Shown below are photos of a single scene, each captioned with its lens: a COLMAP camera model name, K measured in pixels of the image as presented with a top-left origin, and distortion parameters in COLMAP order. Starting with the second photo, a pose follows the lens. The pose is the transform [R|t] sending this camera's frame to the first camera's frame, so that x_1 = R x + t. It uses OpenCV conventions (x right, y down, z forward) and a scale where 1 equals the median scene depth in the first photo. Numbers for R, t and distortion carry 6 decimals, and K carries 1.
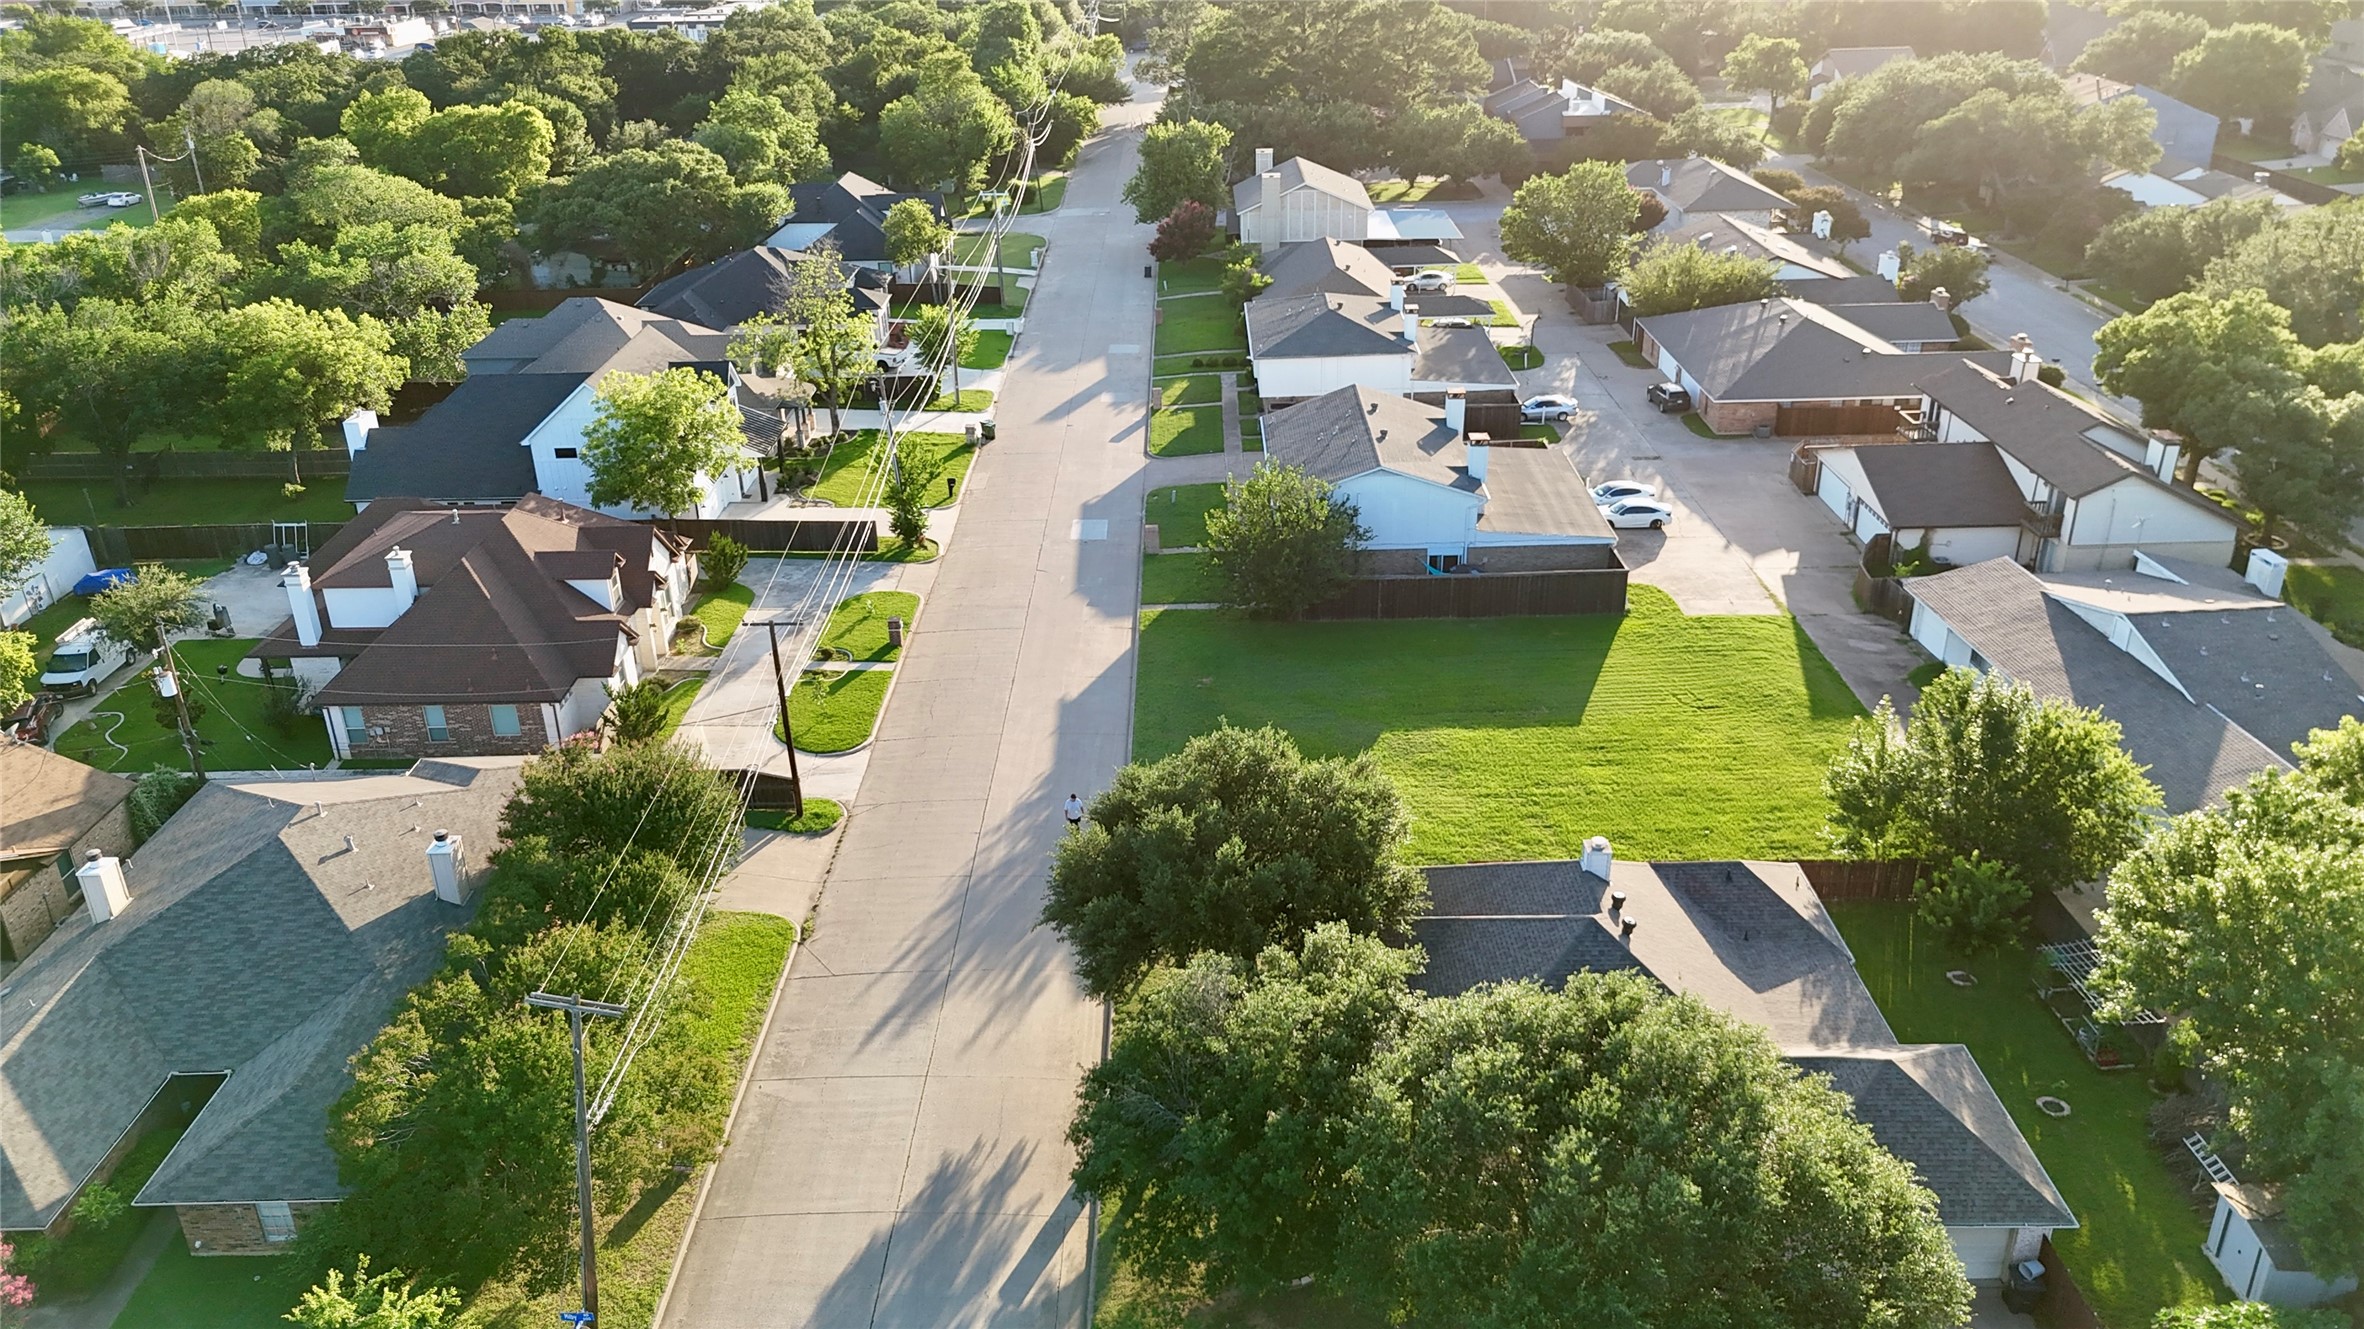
lens RADIAL K [[1736.5, 0, 1172.9], [0, 1736.5, 682.1], [0, 0, 1]] dist [0.059699, -0.070462]
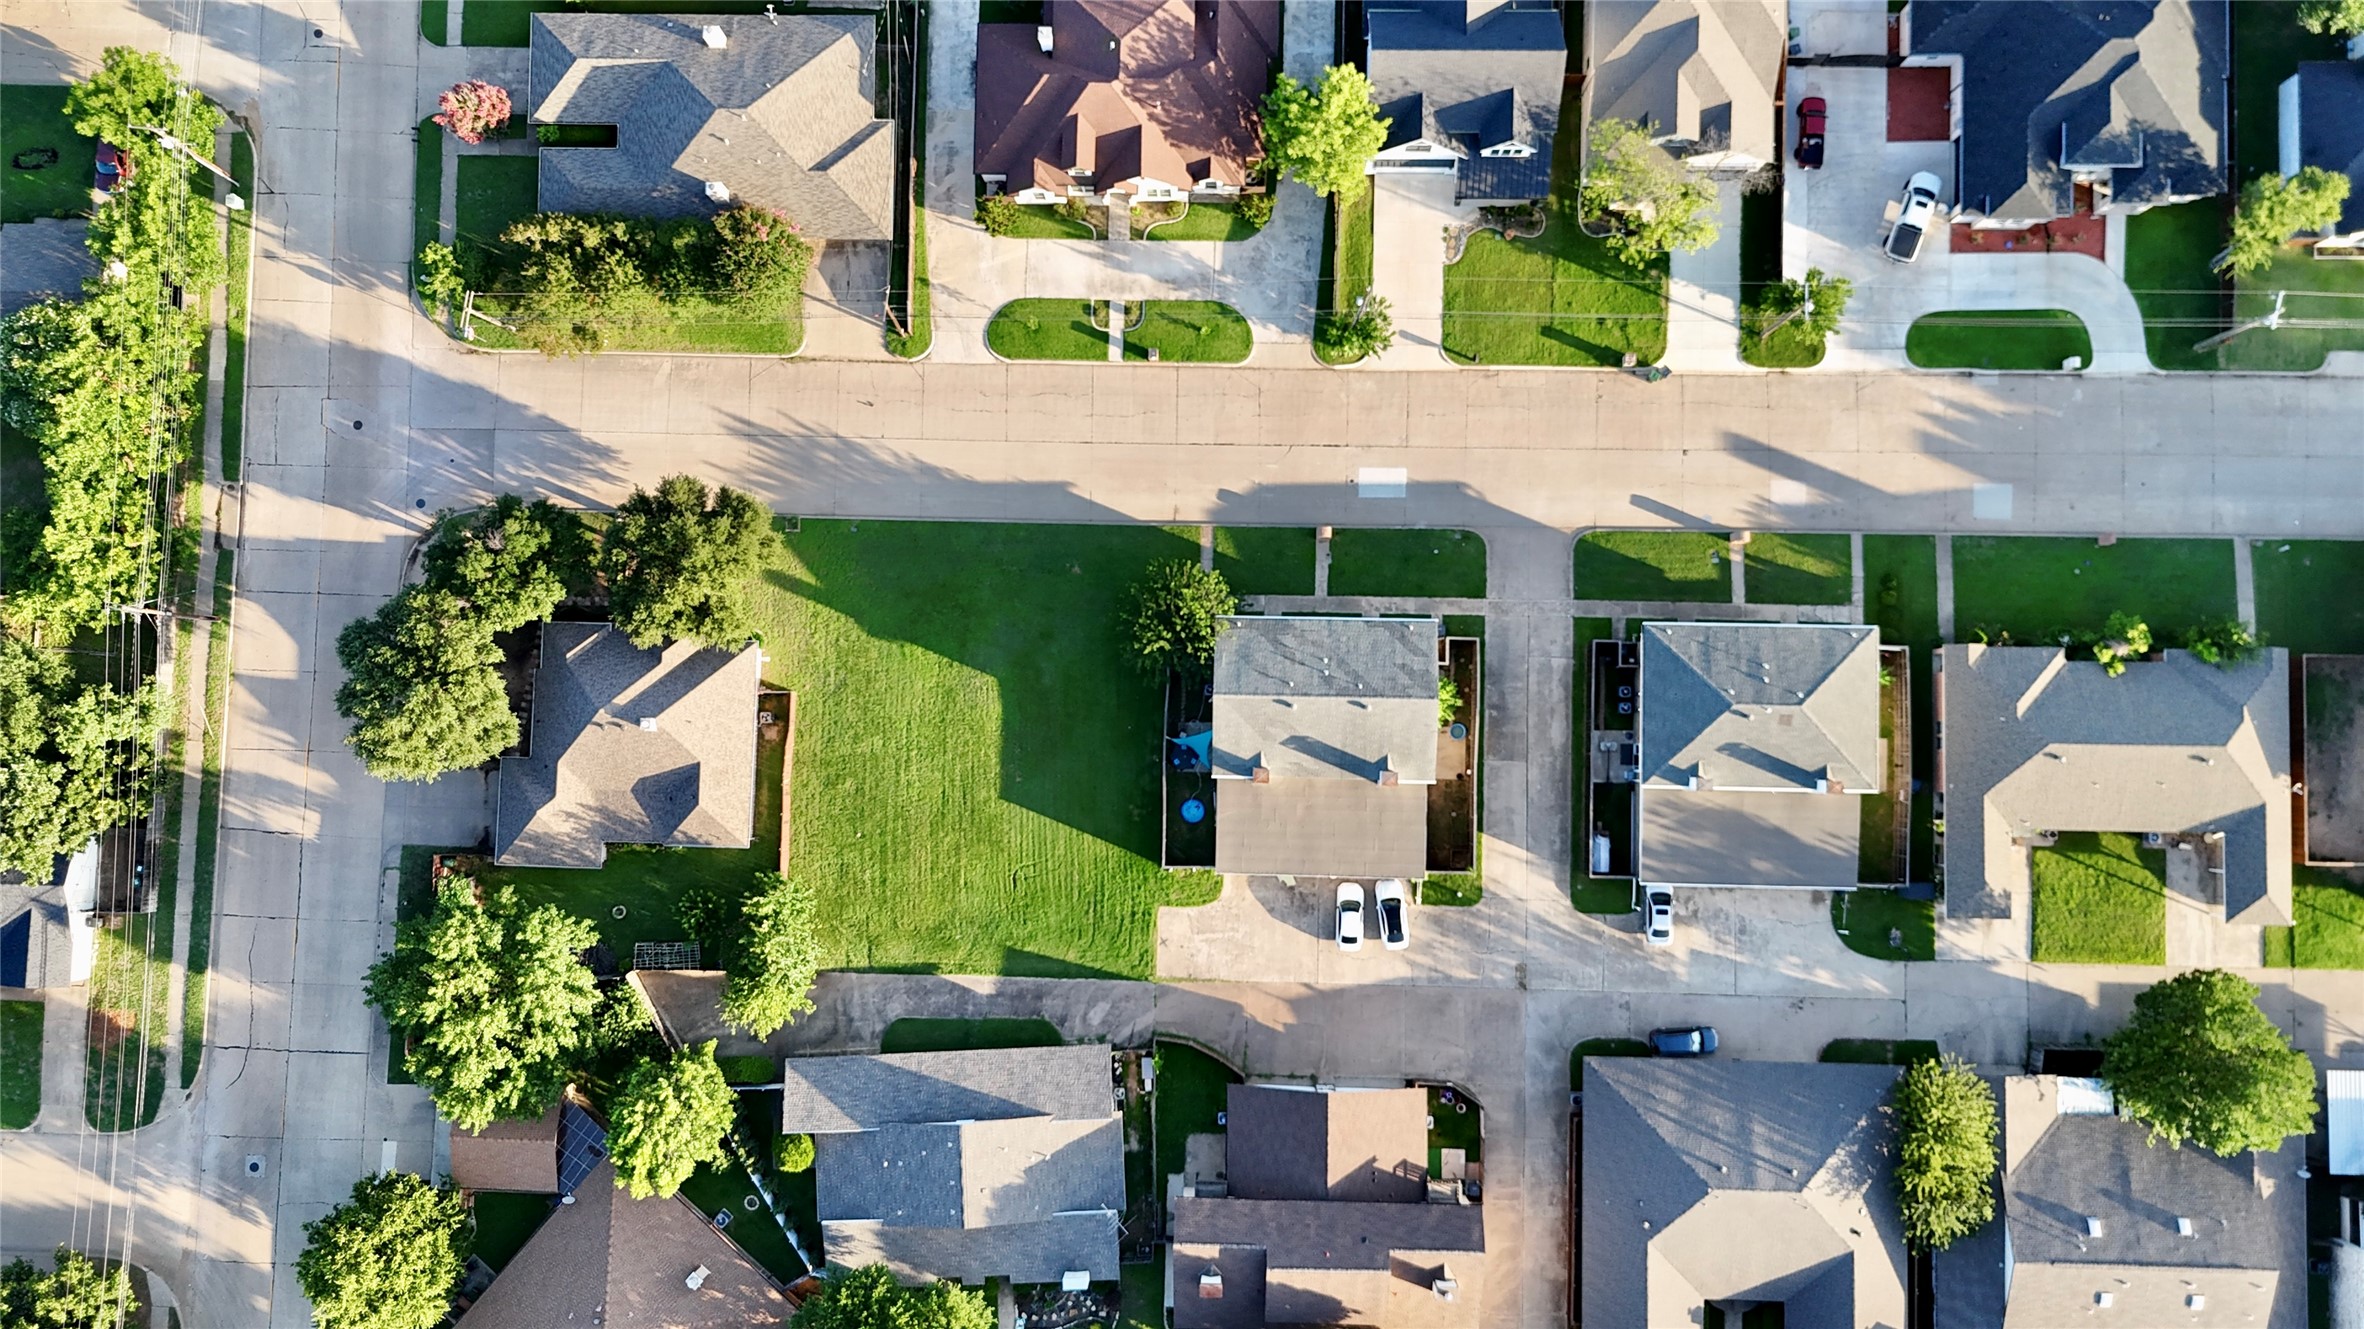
lens RADIAL K [[1736.5, 0, 1172.9], [0, 1736.5, 682.1], [0, 0, 1]] dist [0.059699, -0.070462]
pose [[-0.016680, 0.999085, -0.039382, 0.142294], [-0.394740, 0.029608, 0.918316, -1.153524], [0.918641, 0.030863, 0.393885, 0.393831]]
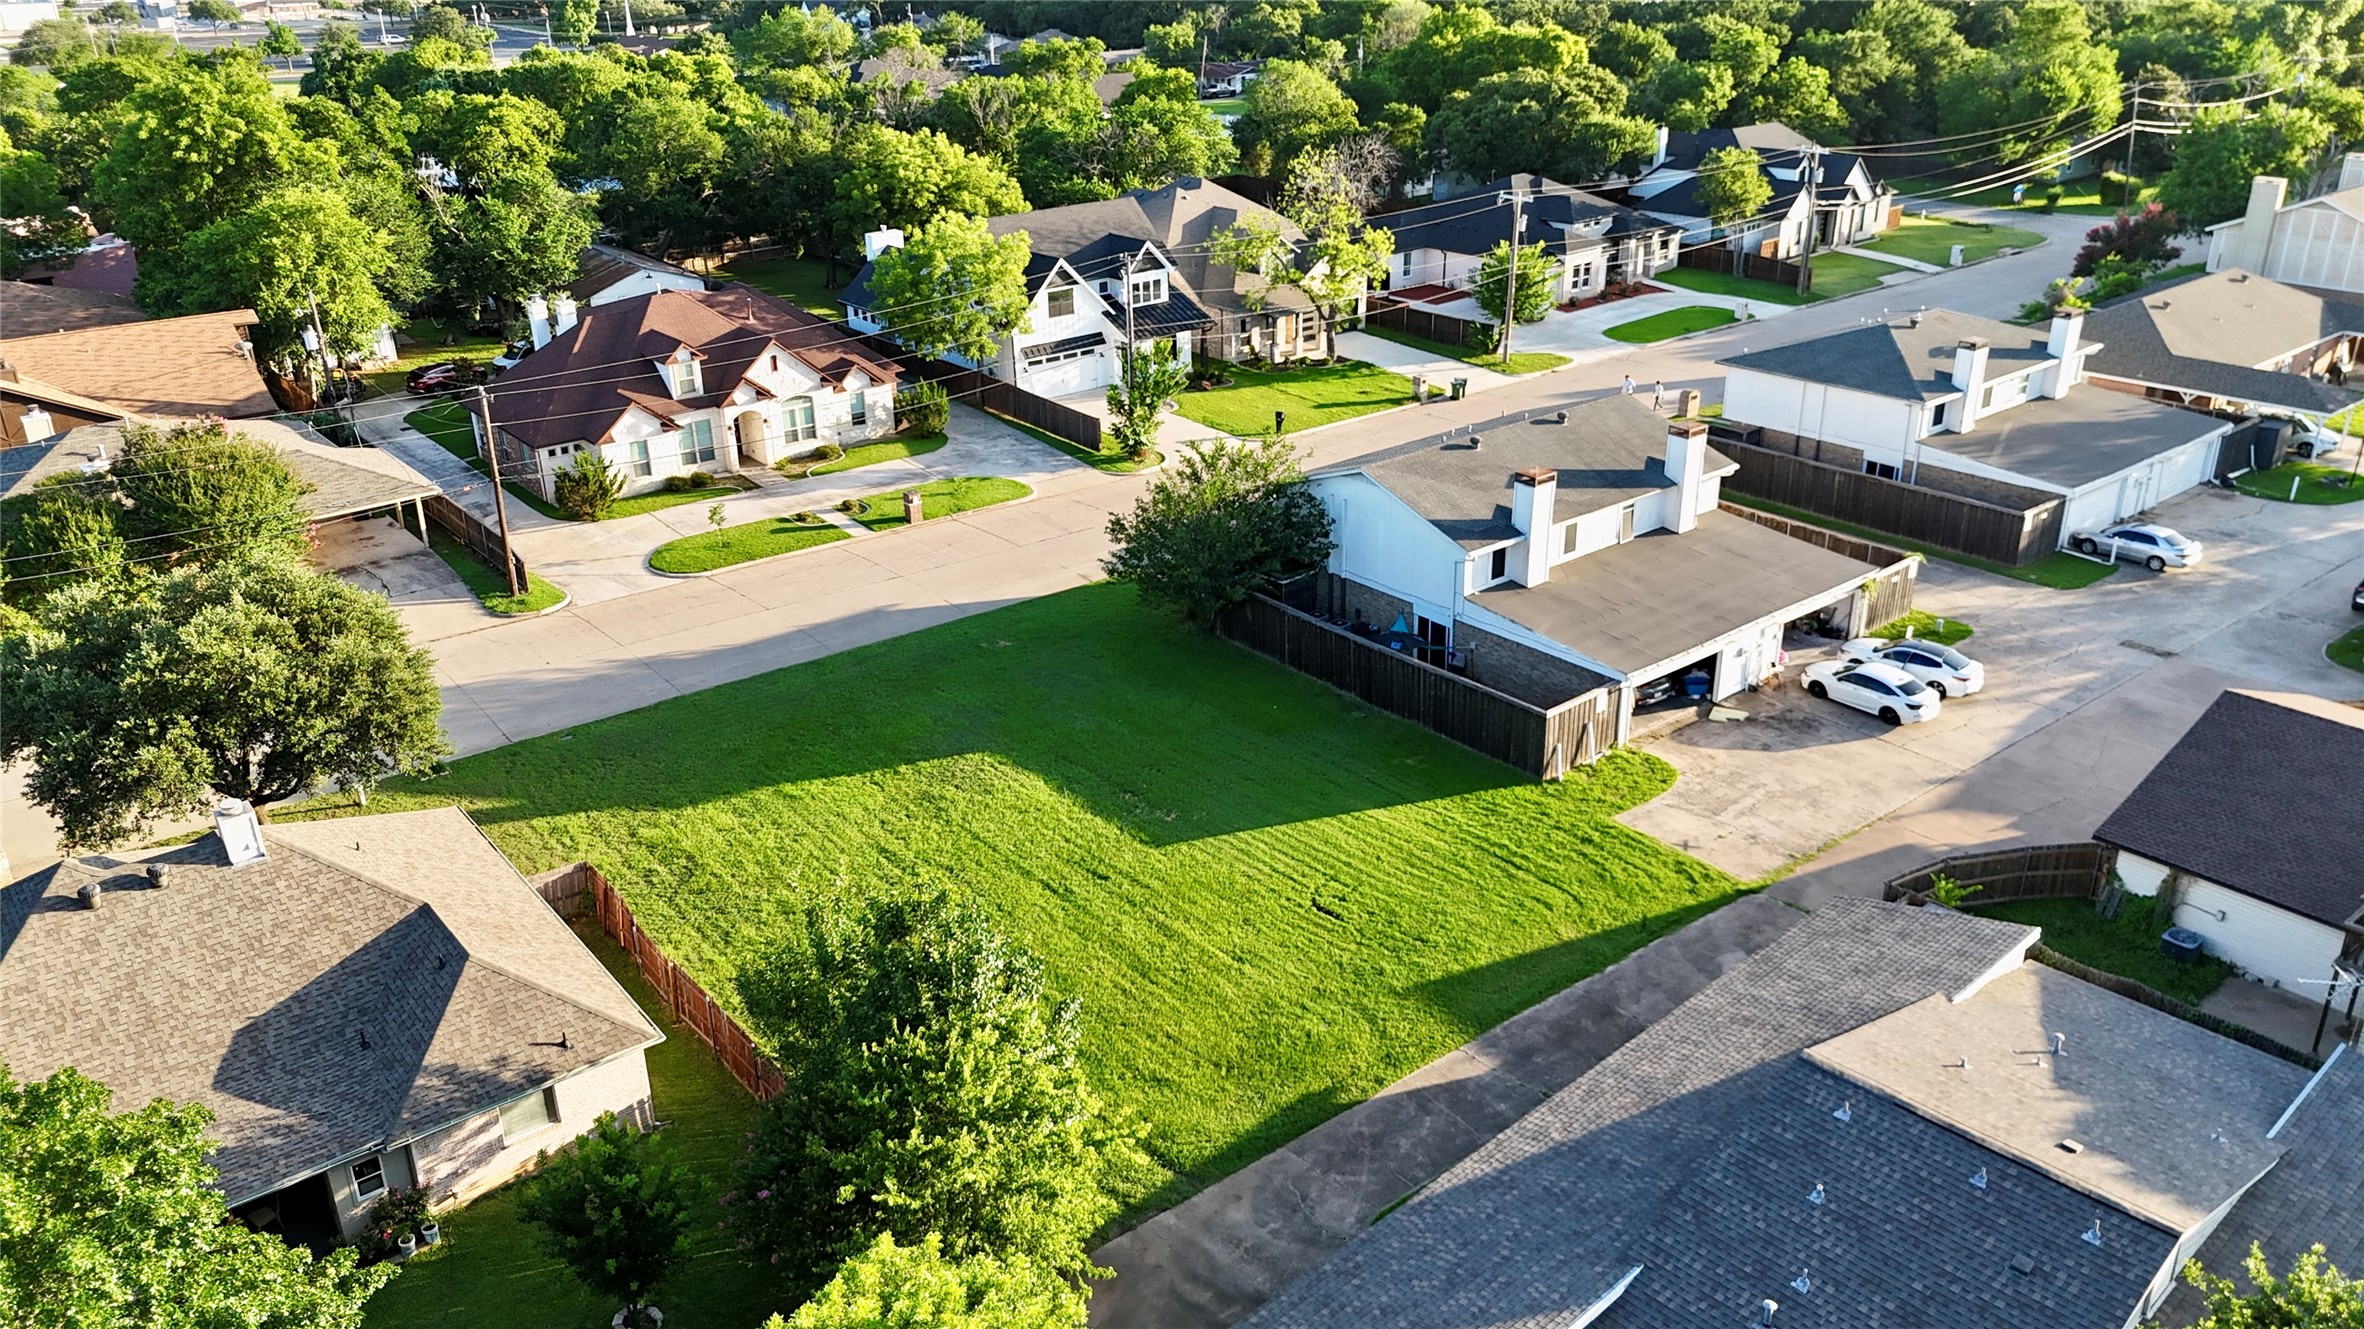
lens RADIAL K [[1736.5, 0, 1172.9], [0, 1736.5, 682.1], [0, 0, 1]] dist [0.059699, -0.070462]
pose [[0.624293, 0.328393, -0.708814, 0.531274], [-0.330096, 0.933260, 0.141644, -0.102469], [0.708022, 0.145549, 0.691028, 0.403313]]
